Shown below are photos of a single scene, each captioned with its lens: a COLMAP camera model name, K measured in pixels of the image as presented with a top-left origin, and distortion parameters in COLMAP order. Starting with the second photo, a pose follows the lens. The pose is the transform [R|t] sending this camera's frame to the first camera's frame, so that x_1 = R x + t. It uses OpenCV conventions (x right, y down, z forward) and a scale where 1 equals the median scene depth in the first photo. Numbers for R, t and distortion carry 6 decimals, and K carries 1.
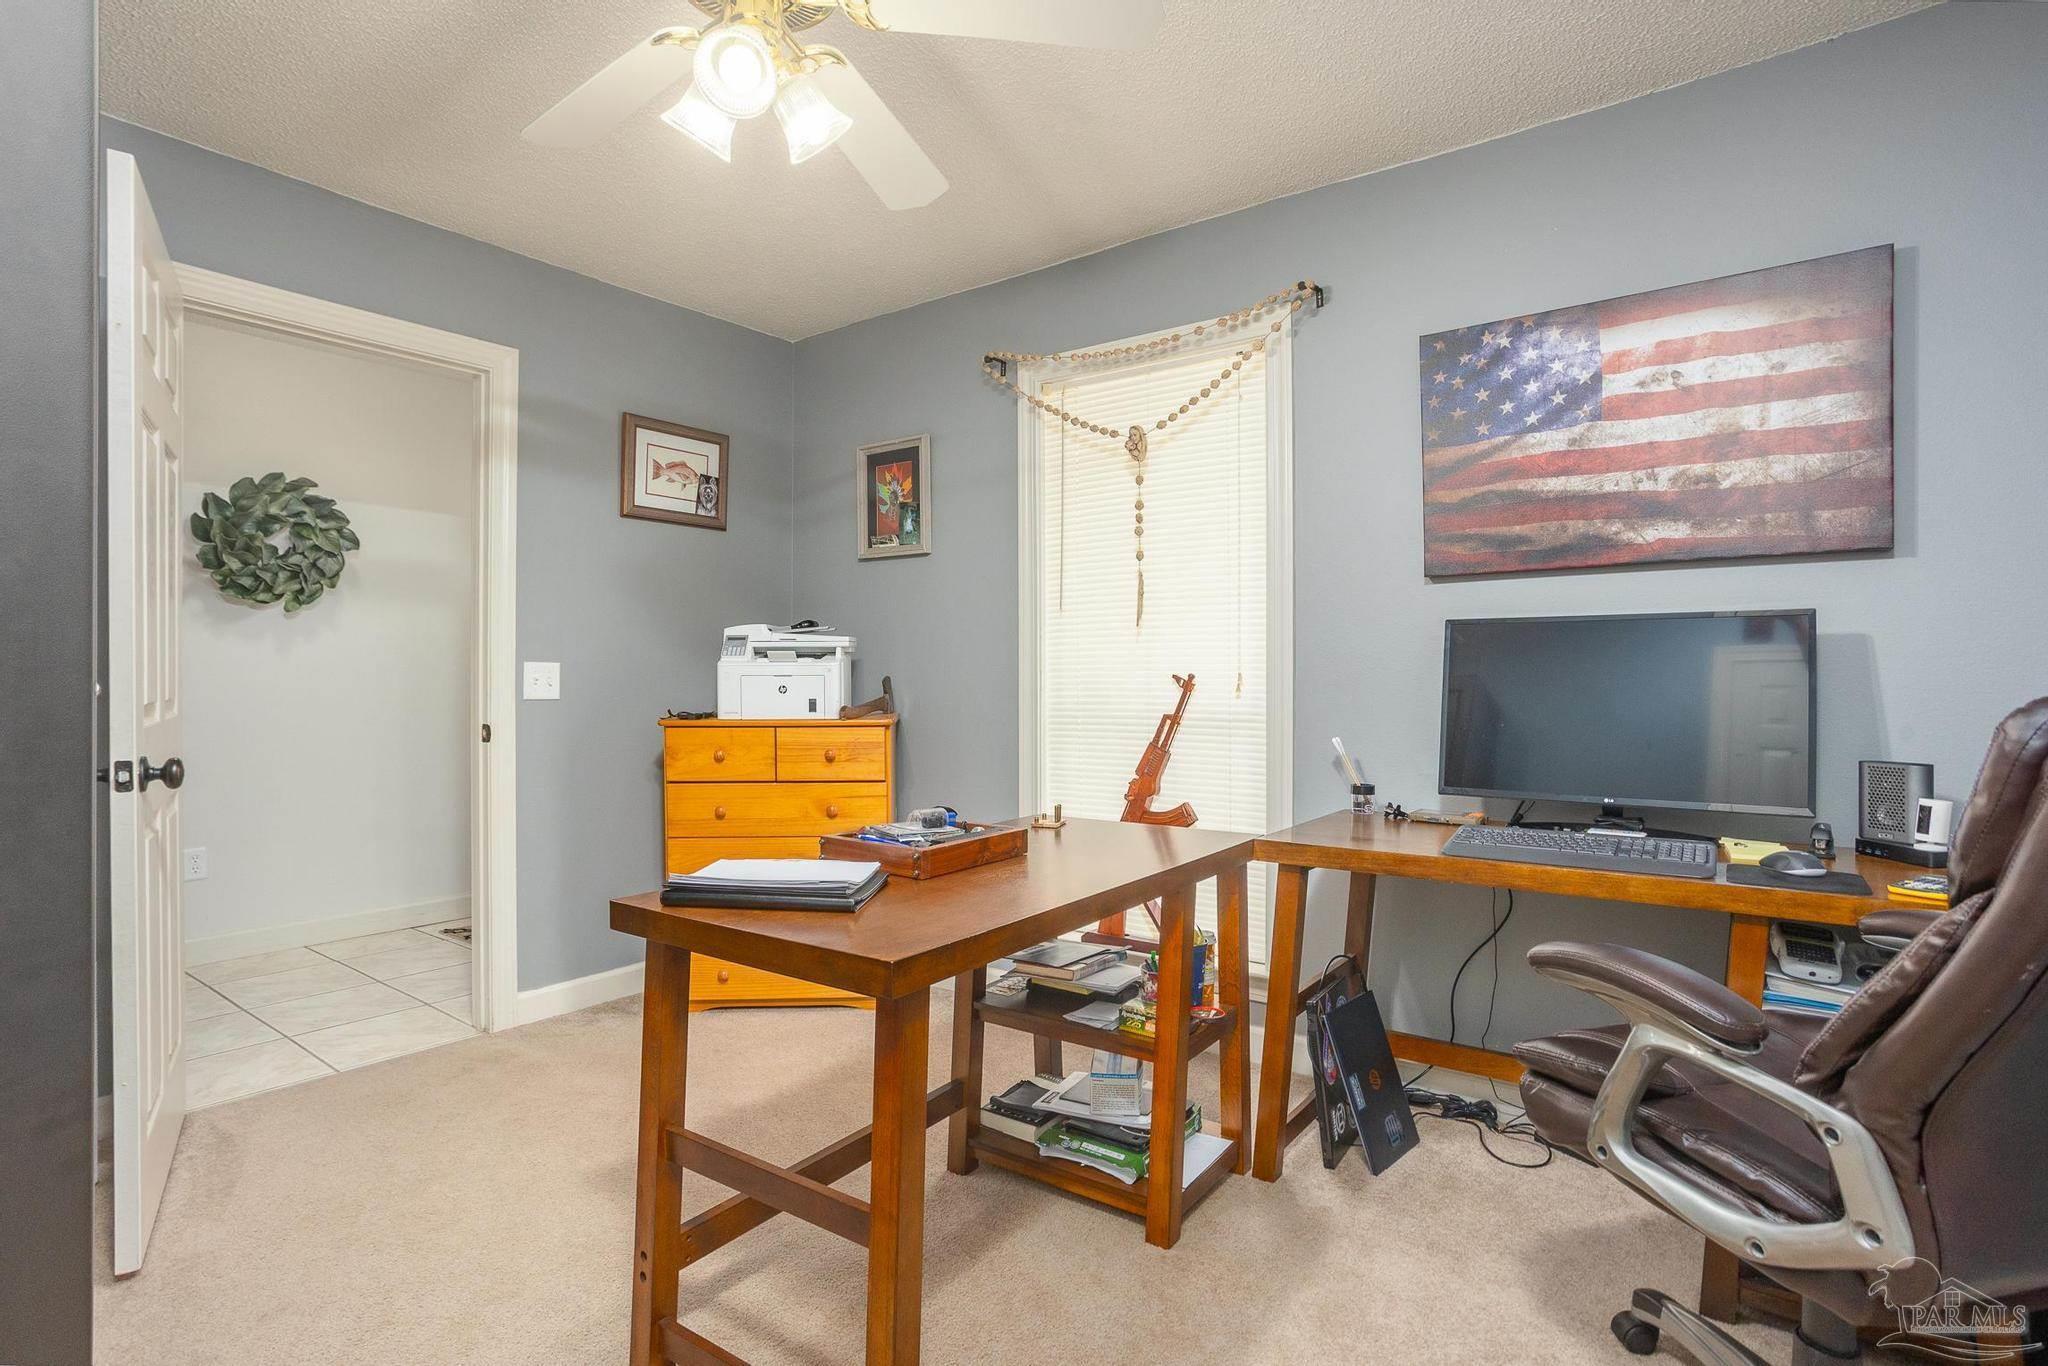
lens RADIAL K [[1005.5, 0, 1019.2], [0, 1005.5, 683.7], [0, 0, 1]] dist [-0.063111, 0.039328]
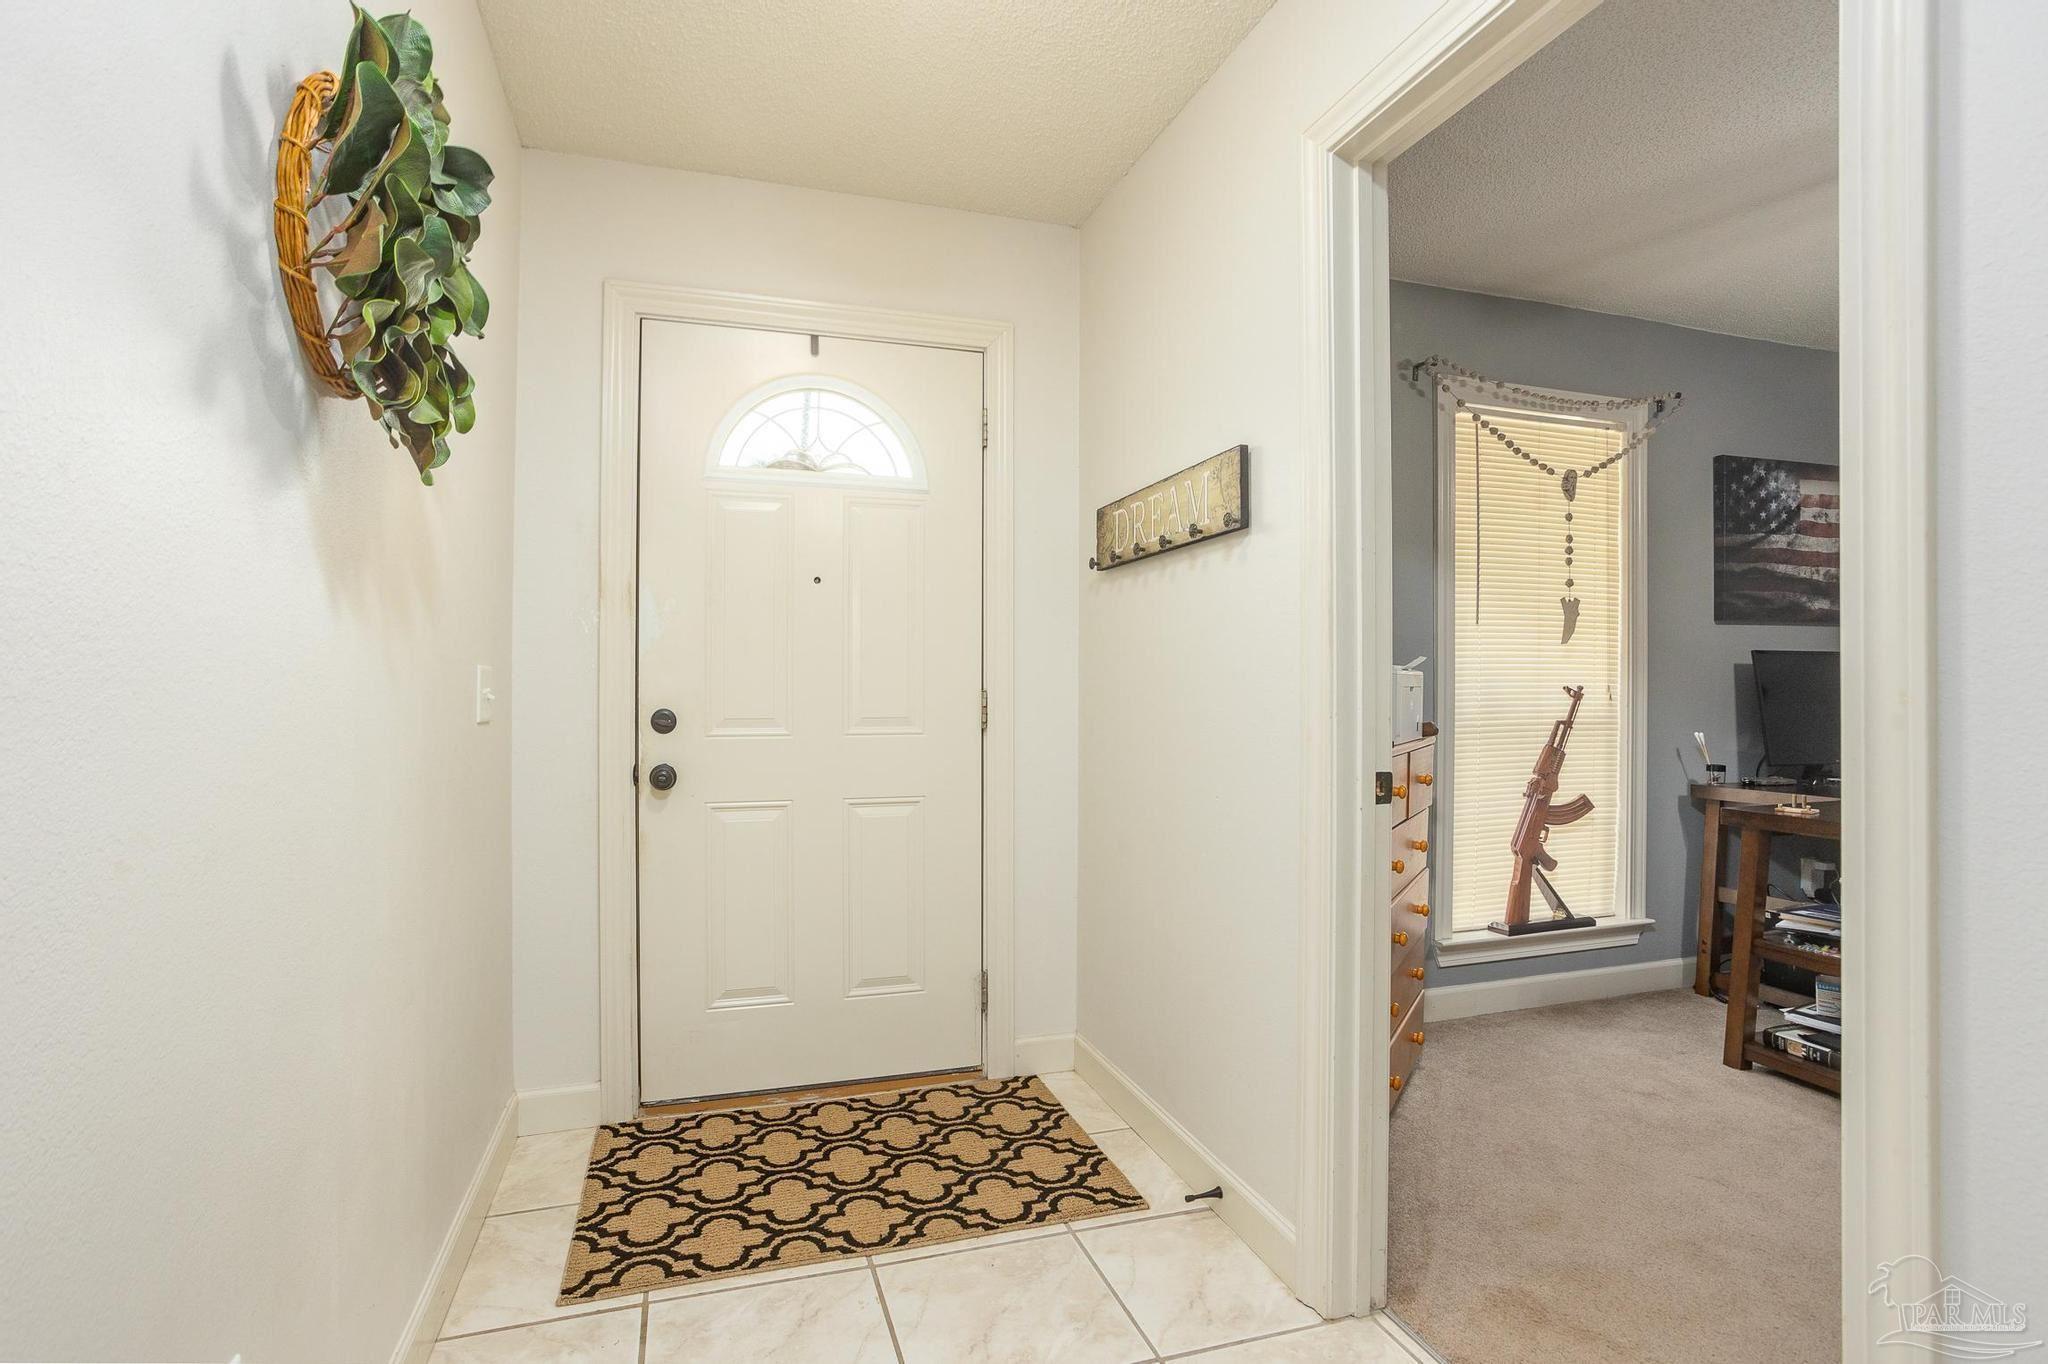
lens RADIAL K [[1005.5, 0, 1019.2], [0, 1005.5, 682.7], [0, 0, 1]] dist [-0.063111, 0.039328]
pose [[0.579276, 0.002113, 0.815129, -1.426349], [0.003340, 0.999982, -0.004966, -0.011459], [-0.815124, 0.005599, 0.579259, 1.046594]]
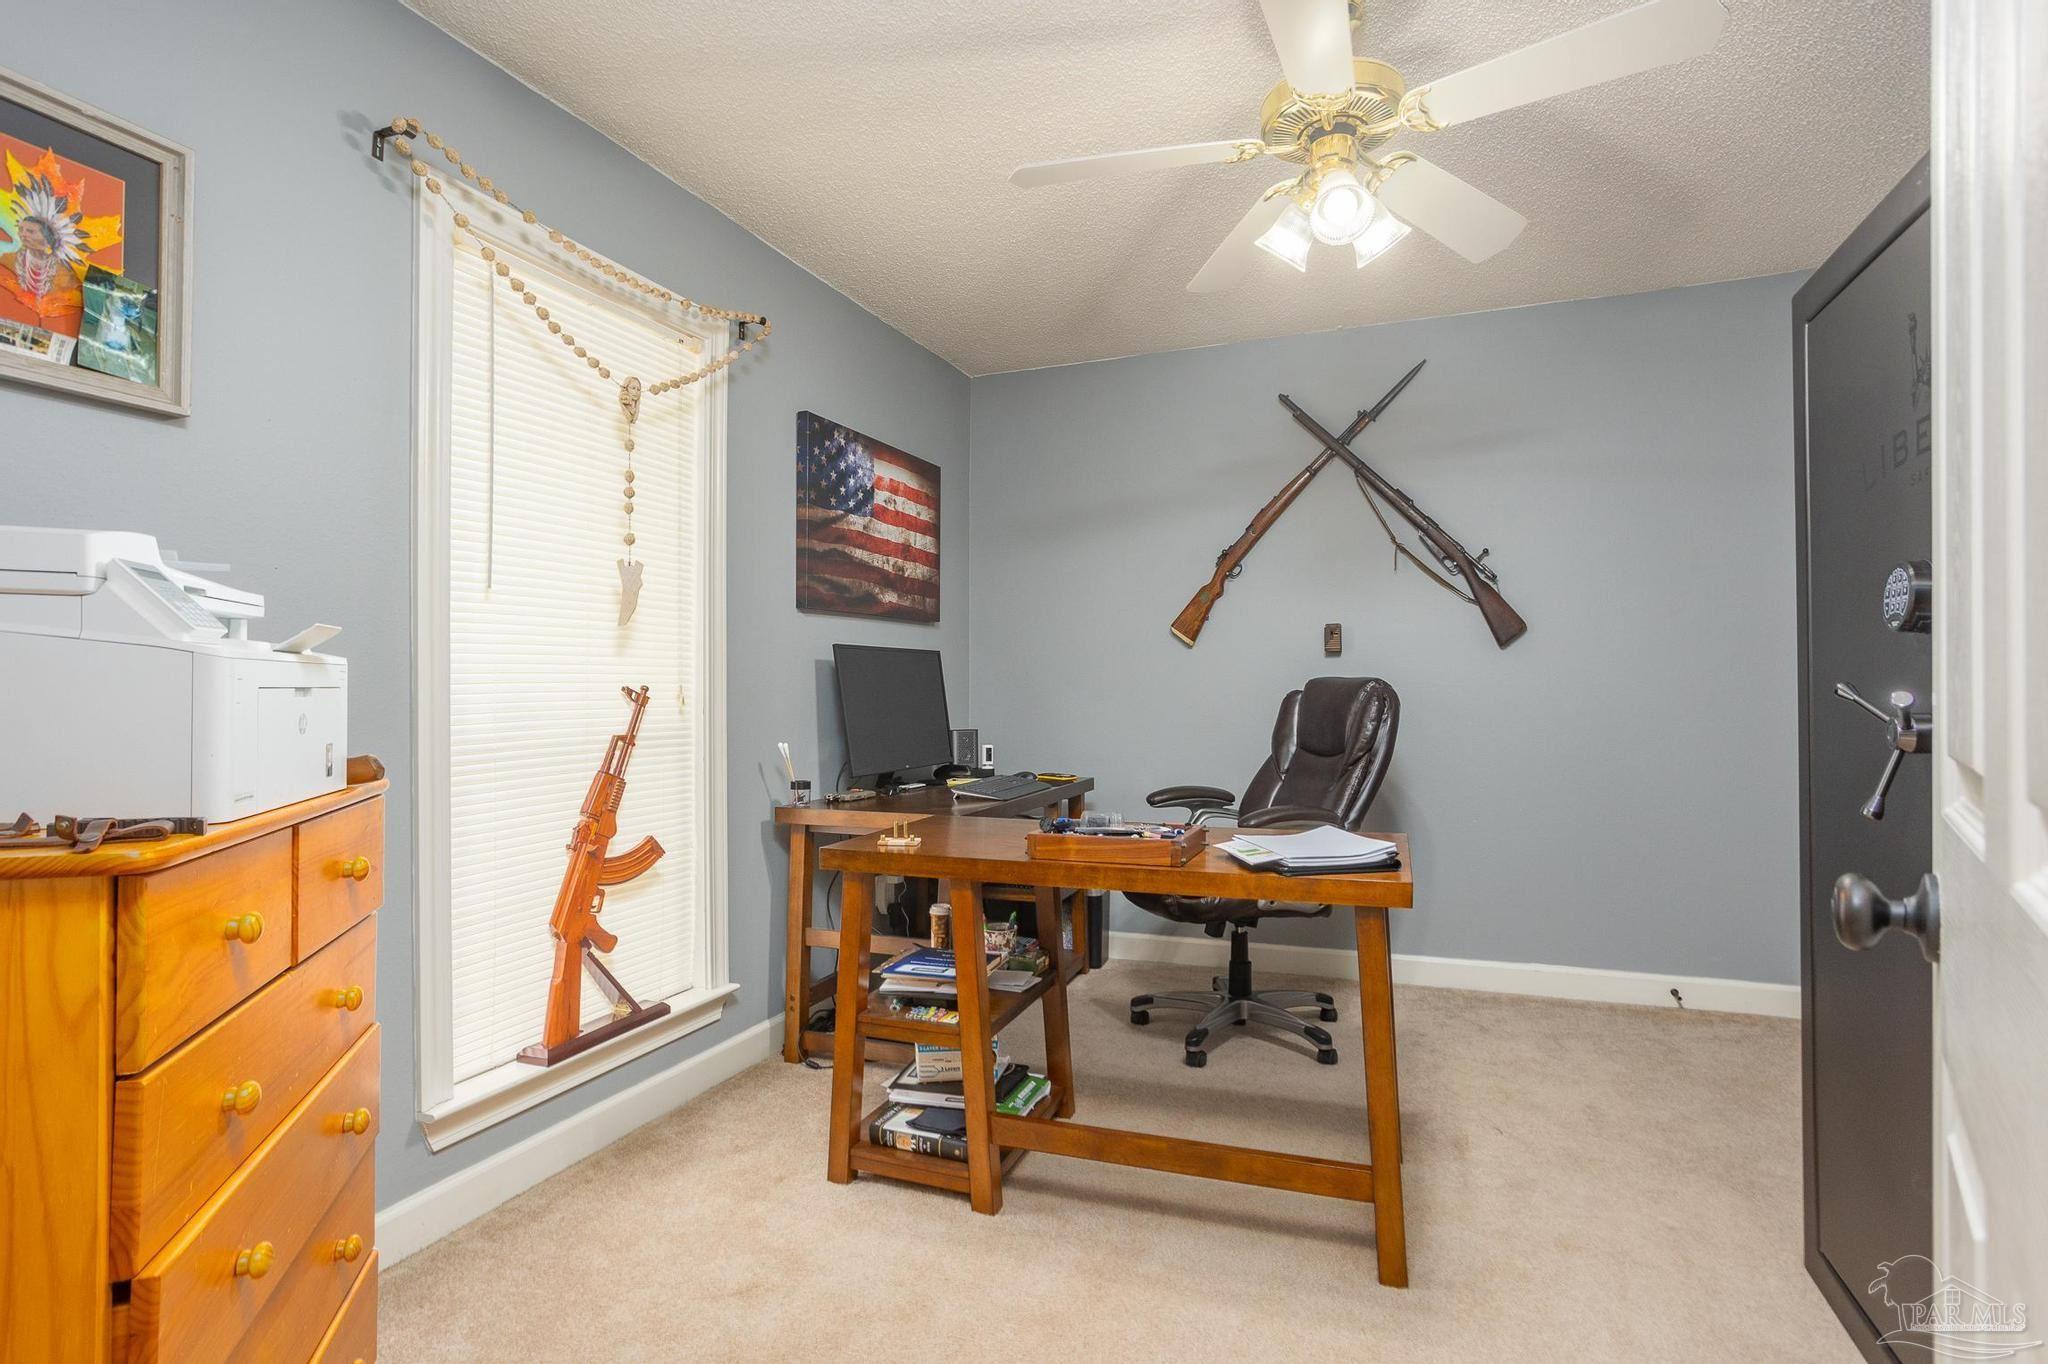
lens RADIAL K [[1005.5, 0, 1019.2], [0, 1005.5, 682.7], [0, 0, 1]] dist [-0.063111, 0.039328]
pose [[-0.245737, 0.004890, 0.969324, -0.890901], [0.011379, 0.999933, -0.002160, -0.008387], [-0.969270, 0.010499, -0.245777, 1.091090]]
